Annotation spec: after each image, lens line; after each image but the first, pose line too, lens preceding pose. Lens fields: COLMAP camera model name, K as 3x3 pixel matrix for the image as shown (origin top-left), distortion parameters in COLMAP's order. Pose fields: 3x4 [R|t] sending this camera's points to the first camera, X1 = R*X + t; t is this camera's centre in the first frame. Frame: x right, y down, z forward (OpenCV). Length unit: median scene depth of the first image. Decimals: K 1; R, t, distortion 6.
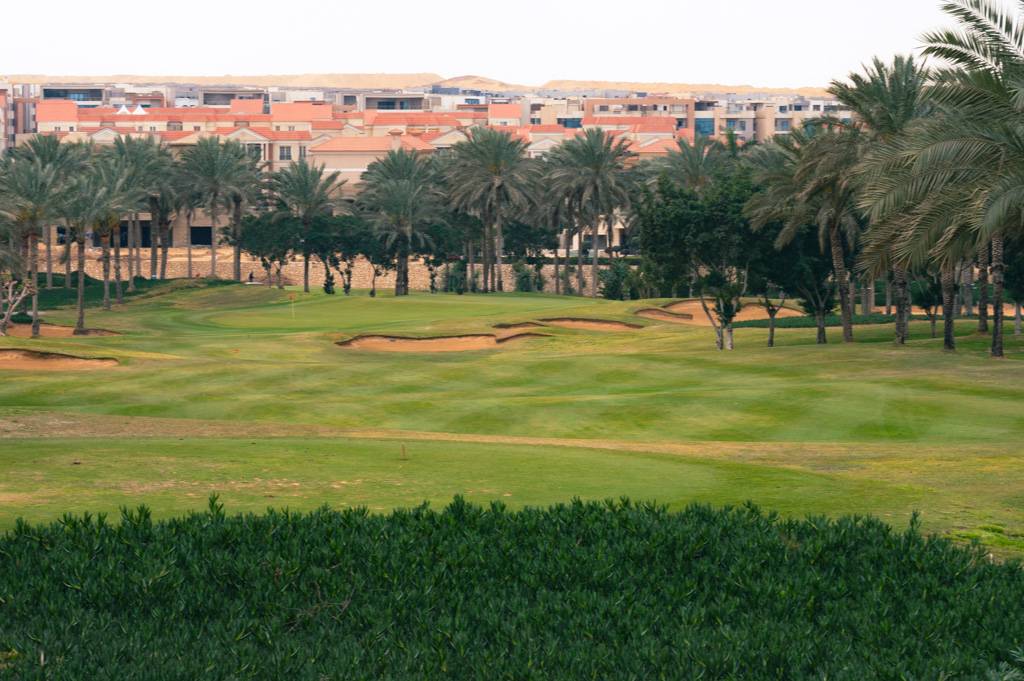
lens RADIAL K [[3963.9, 0, 512.1], [0, 3963.9, 339.9], [0, 0, 1]] dist [-0.471182, 0.000000]
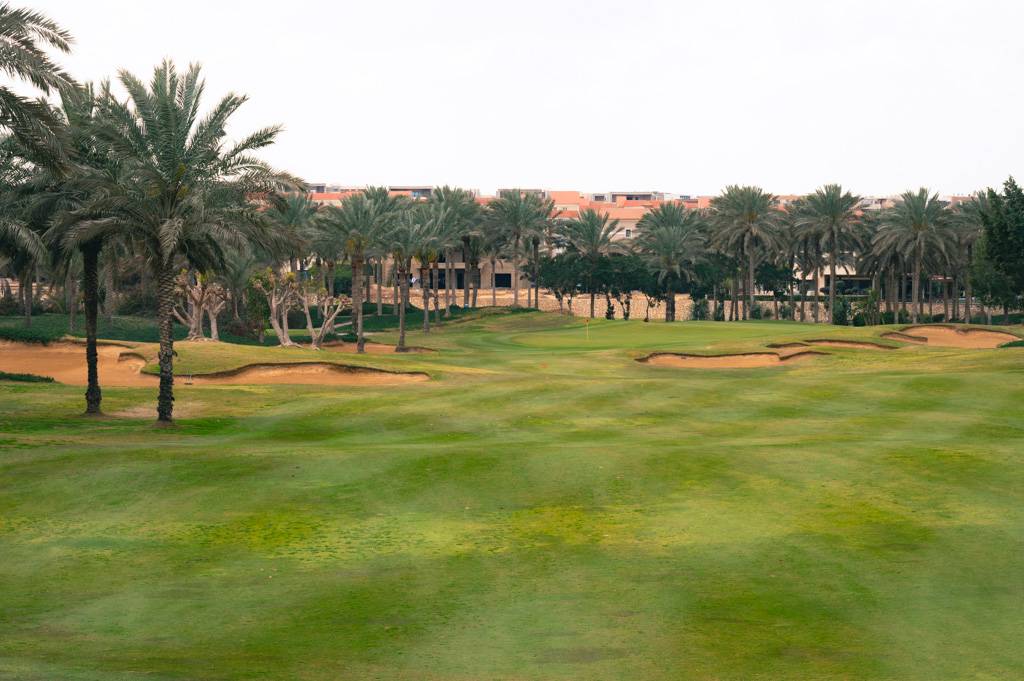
lens RADIAL K [[2426.0, 0, 513.3], [0, 2426.0, 349.7], [0, 0, 1]] dist [0.079882, 0.000000]
pose [[0.997504, 0.003735, -0.070518, -0.024822], [-0.004113, 0.999978, -0.005212, 0.001322], [0.070497, 0.005489, 0.997497, 0.269171]]
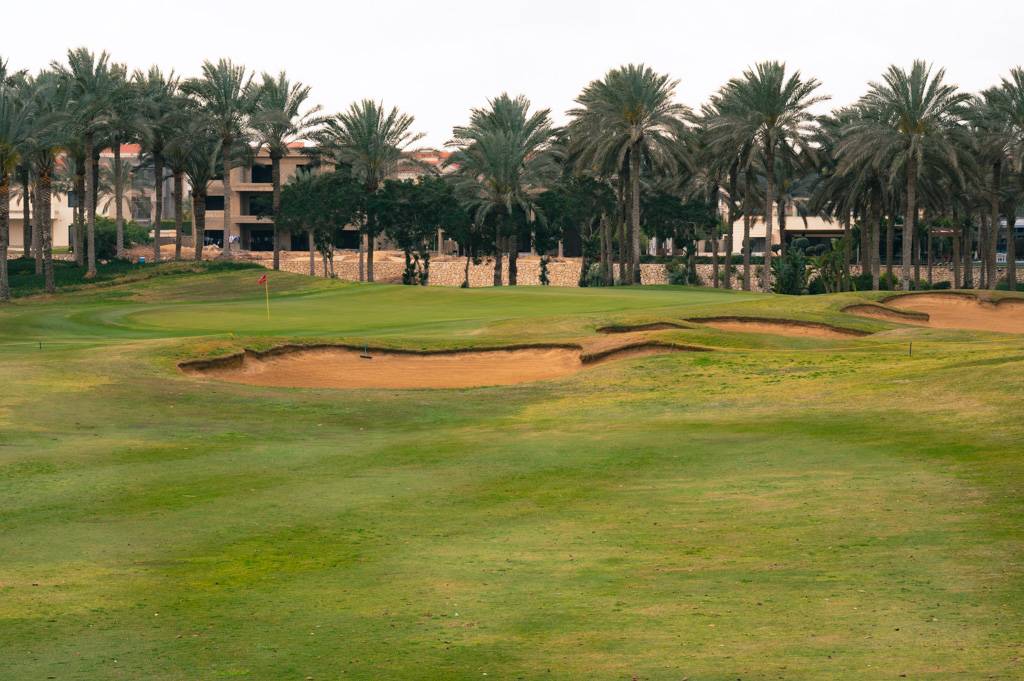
lens RADIAL K [[2288.9, 0, 509.1], [0, 2288.9, 331.1], [0, 0, 1]] dist [0.065590, 0.000000]
pose [[0.996888, 0.004644, -0.078692, 0.006997], [-0.005073, 0.999973, -0.005249, -0.001313], [0.078665, 0.005632, 0.996885, 0.607652]]
